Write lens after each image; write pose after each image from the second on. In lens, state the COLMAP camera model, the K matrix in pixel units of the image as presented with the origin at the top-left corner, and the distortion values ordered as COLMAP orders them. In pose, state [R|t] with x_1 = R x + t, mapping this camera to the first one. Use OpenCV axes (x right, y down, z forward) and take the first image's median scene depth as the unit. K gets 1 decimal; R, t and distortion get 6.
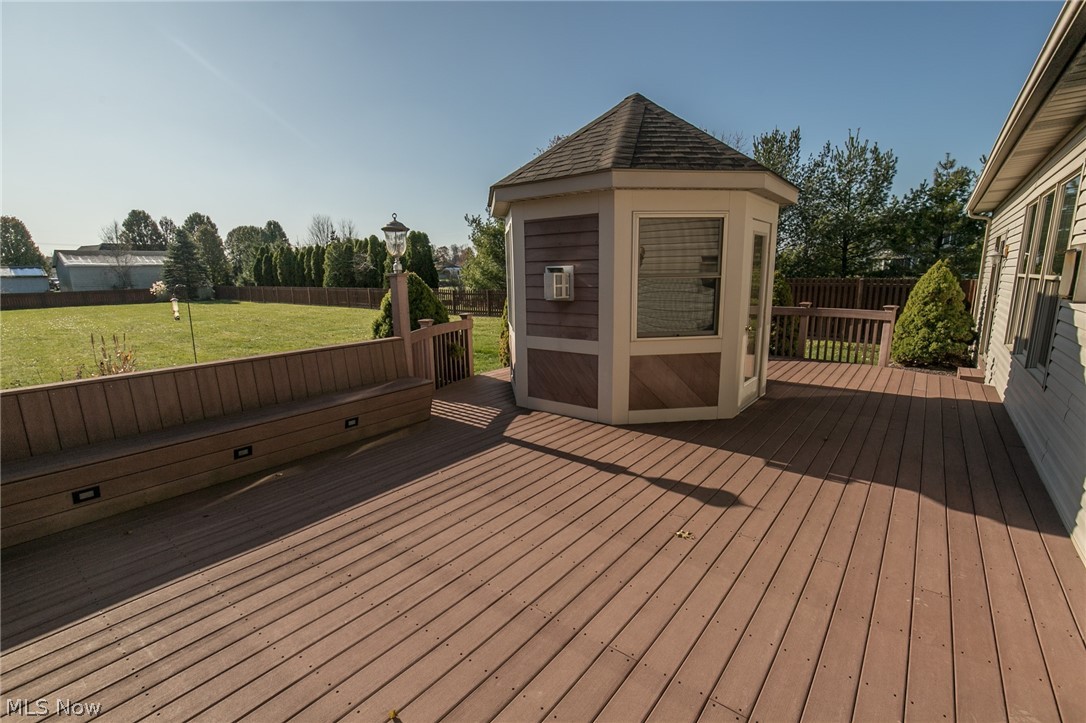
lens RADIAL K [[517.7, 0, 543.0], [0, 517.7, 361.5], [0, 0, 1]] dist [-0.001288, 0.000154]
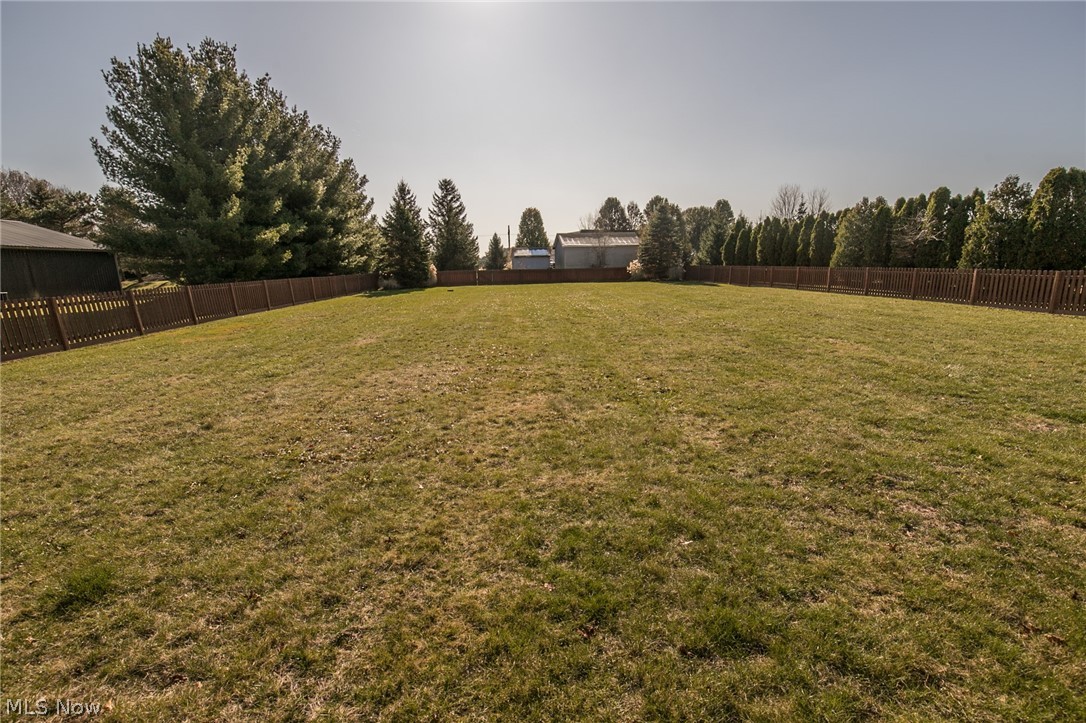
lens RADIAL K [[517.7, 0, 543.0], [0, 517.7, 361.5], [0, 0, 1]] dist [-0.001288, 0.000154]
pose [[0.733325, 0.133491, -0.666645, -0.225536], [-0.112869, 0.990832, 0.074249, -0.018465], [0.670444, 0.020795, 0.741668, 0.177521]]
